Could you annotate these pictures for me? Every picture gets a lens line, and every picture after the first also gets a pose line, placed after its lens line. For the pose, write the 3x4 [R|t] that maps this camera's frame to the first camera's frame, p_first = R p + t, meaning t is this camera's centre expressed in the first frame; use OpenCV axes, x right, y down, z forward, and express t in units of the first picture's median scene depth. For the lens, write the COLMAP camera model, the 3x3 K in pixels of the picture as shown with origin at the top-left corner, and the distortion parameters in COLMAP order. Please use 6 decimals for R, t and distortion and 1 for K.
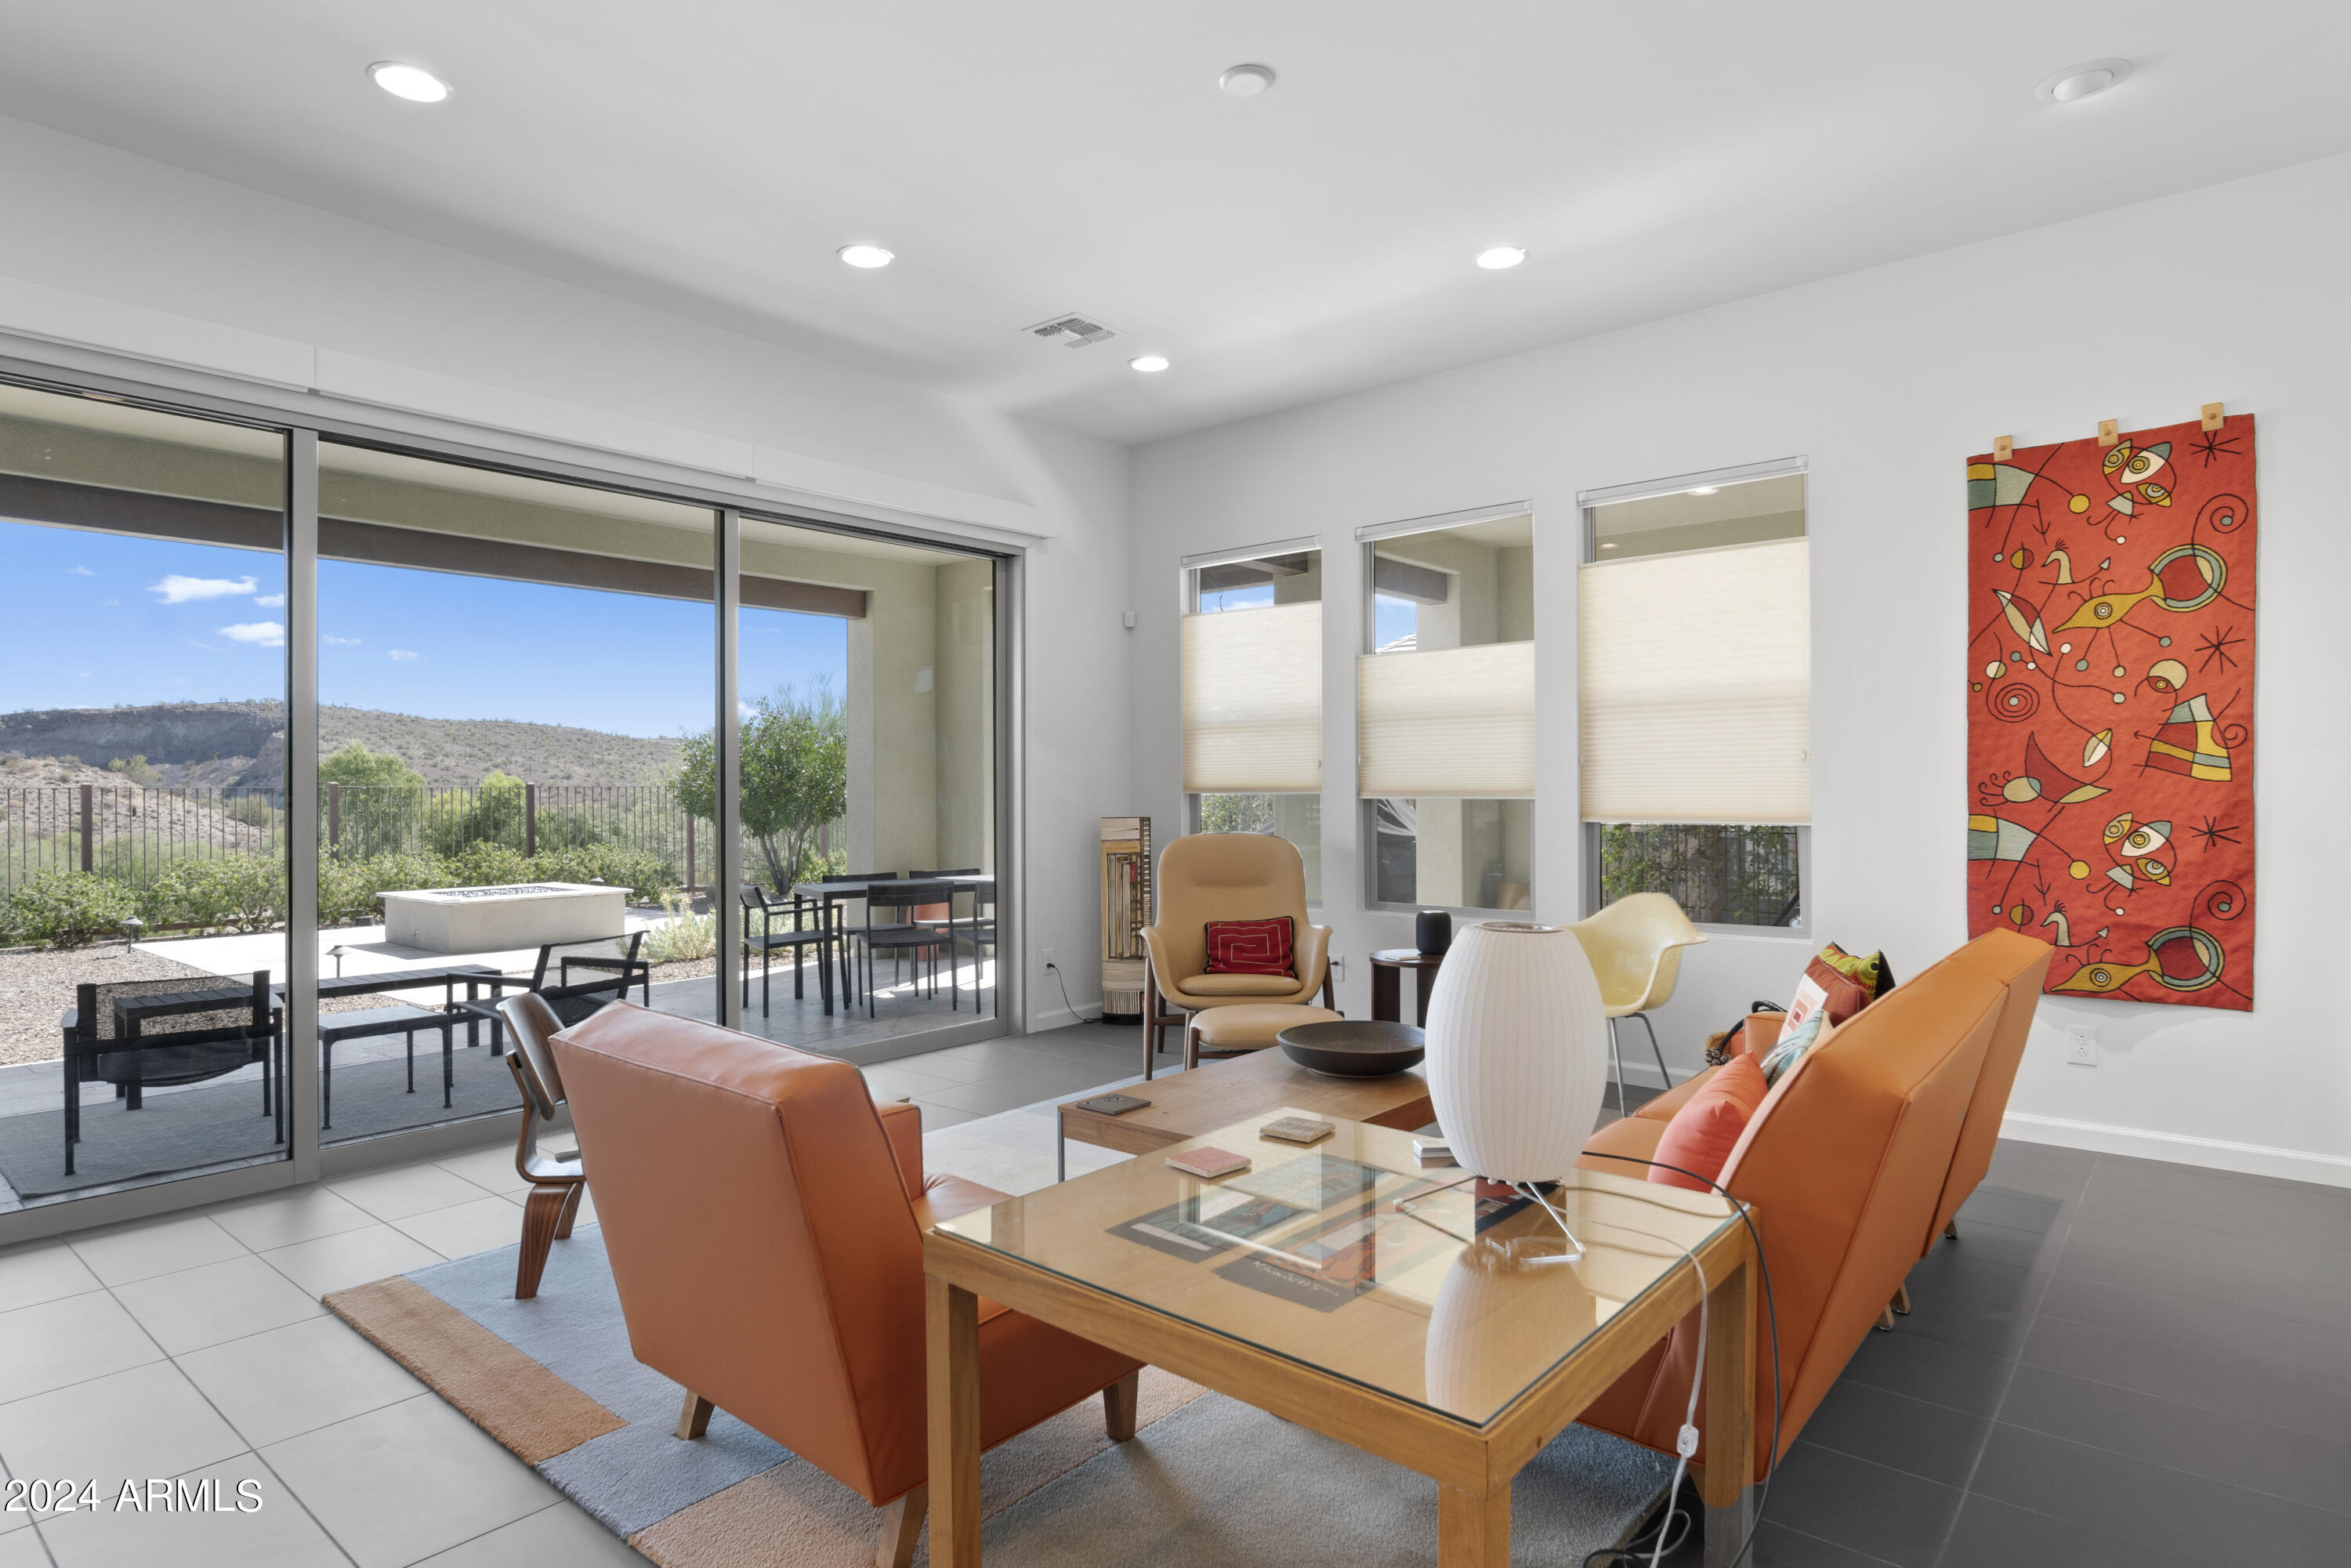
lens RADIAL K [[1301.7, 0, 1177.4], [0, 1301.7, 776.0], [0, 0, 1]] dist [-0.000364, 0.002419]
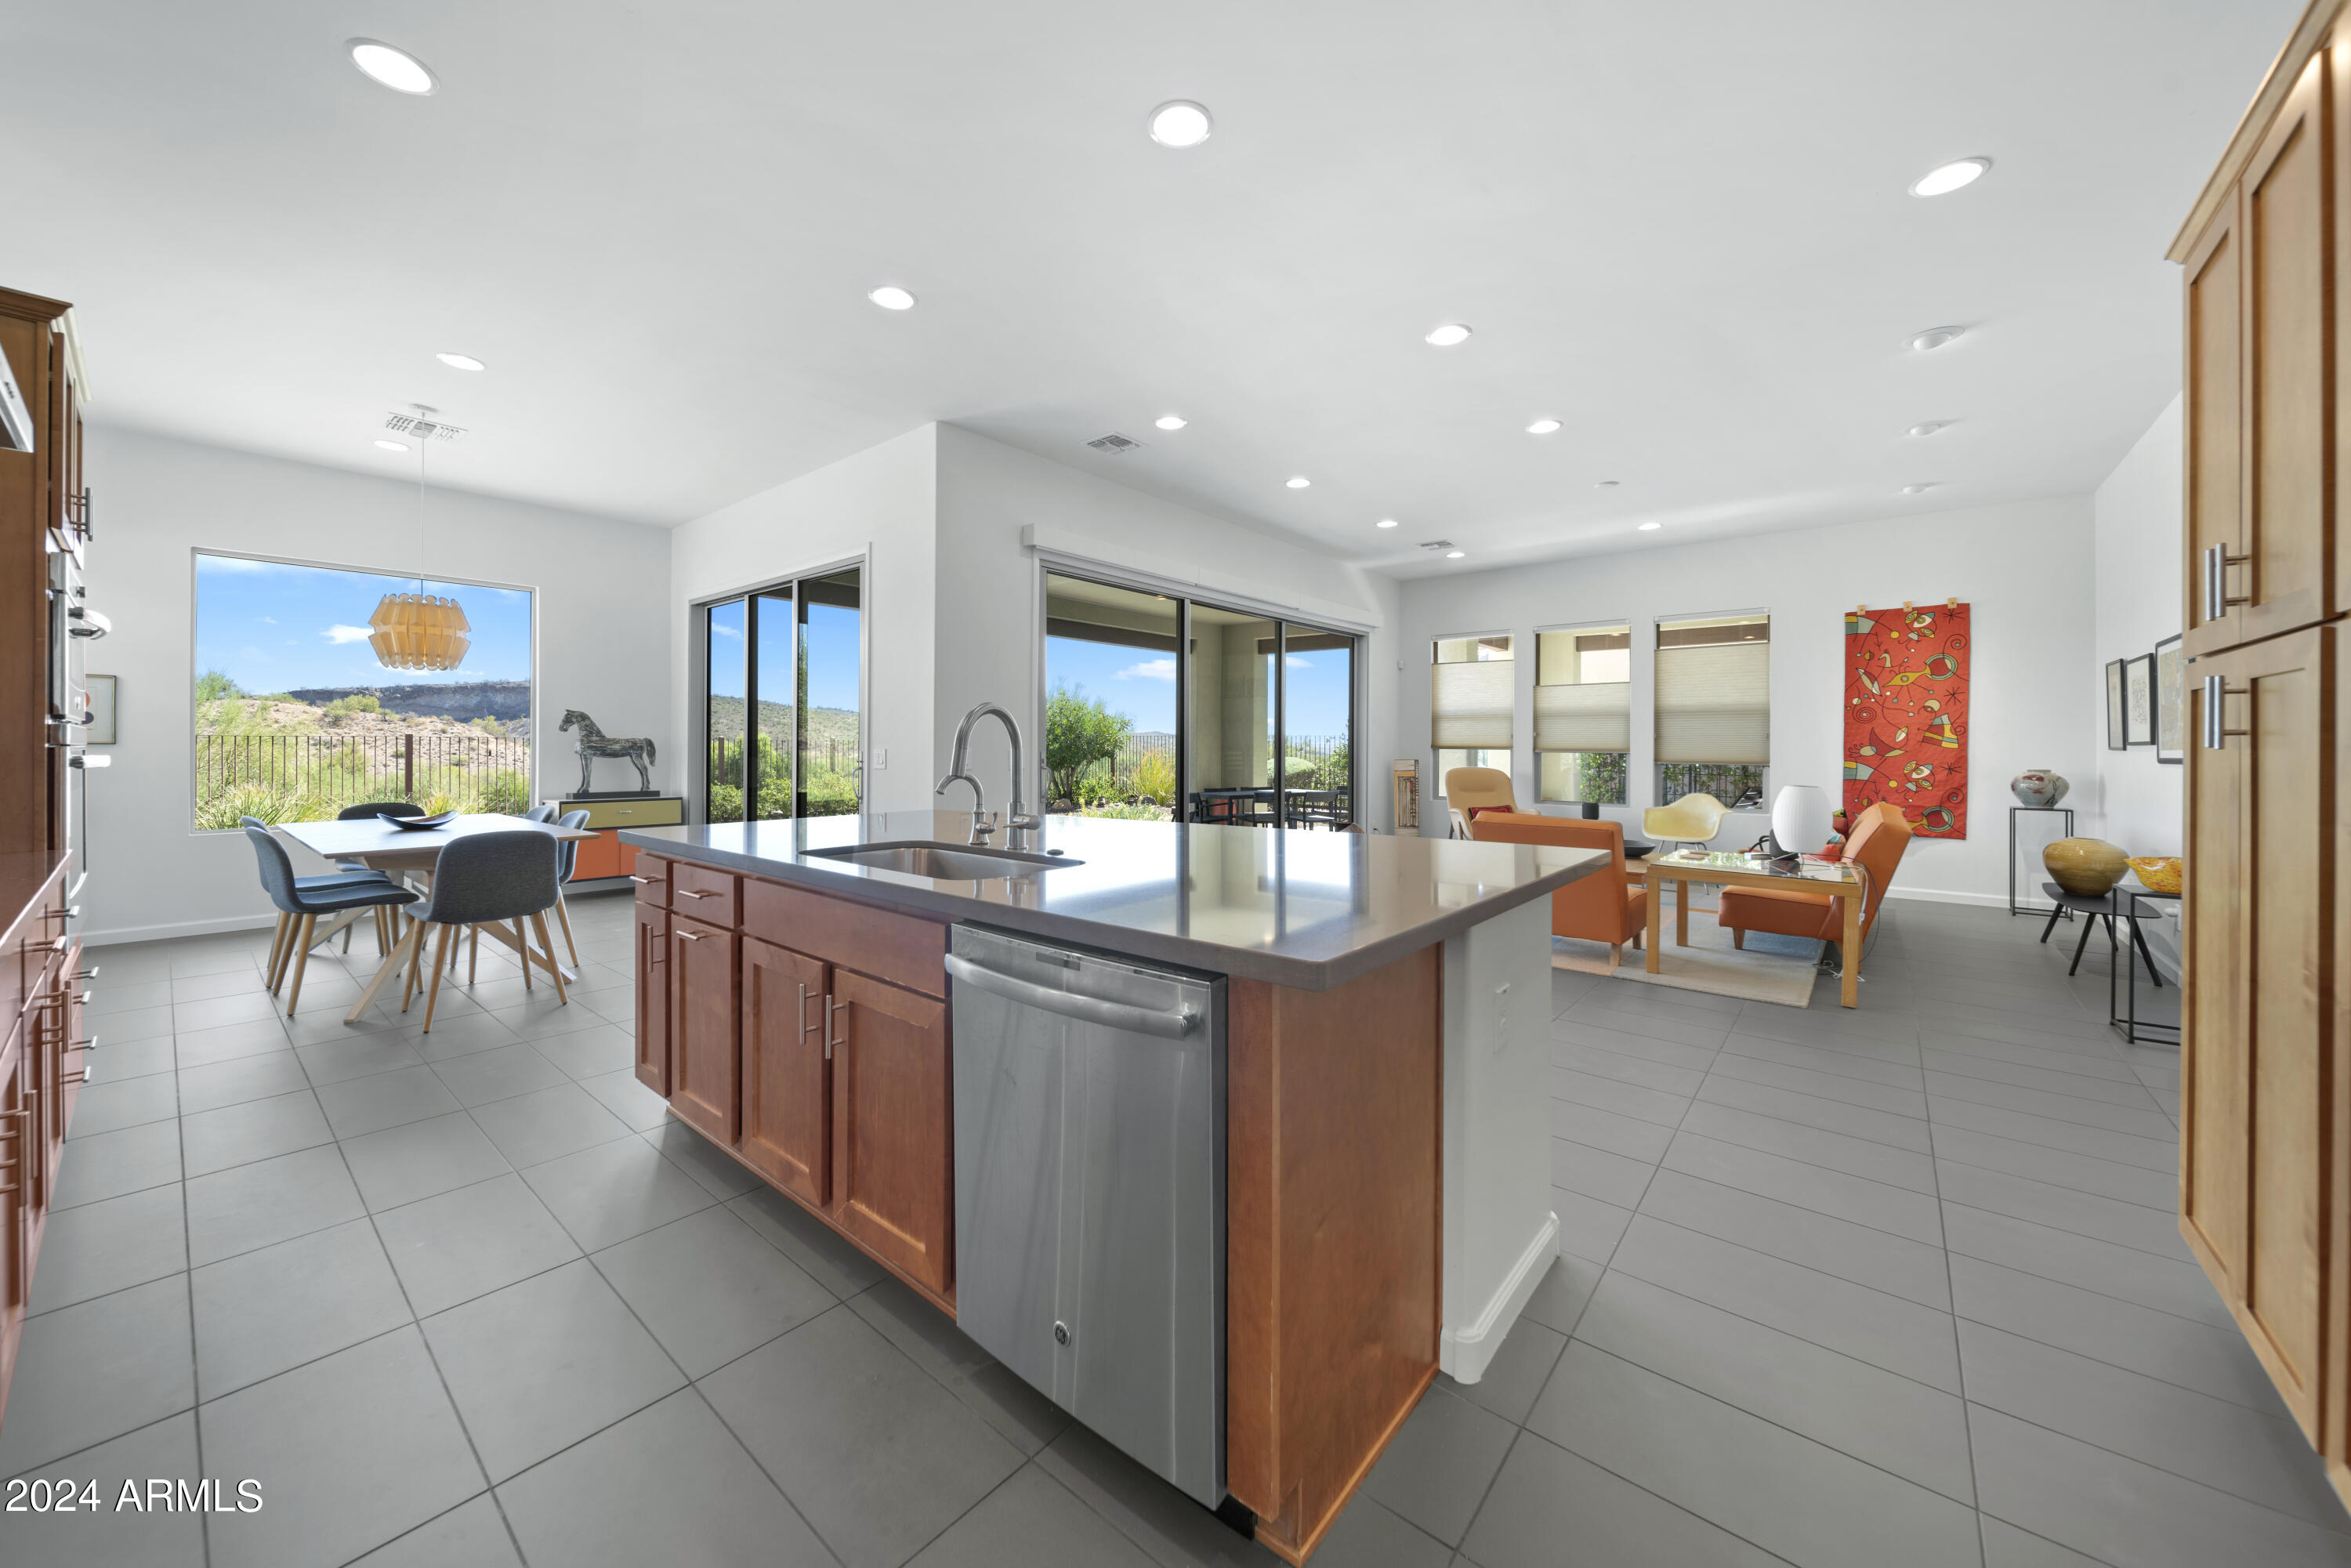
lens RADIAL K [[859.2, 0, 1175.4], [0, 859.2, 737.9], [0, 0, 1]] dist [0.001600, -0.000046]
pose [[0.999945, 0.010442, 0.001145, -0.668006], [-0.010443, 0.999944, 0.001466, -0.002567], [-0.001130, -0.001478, 0.999998, -0.624968]]
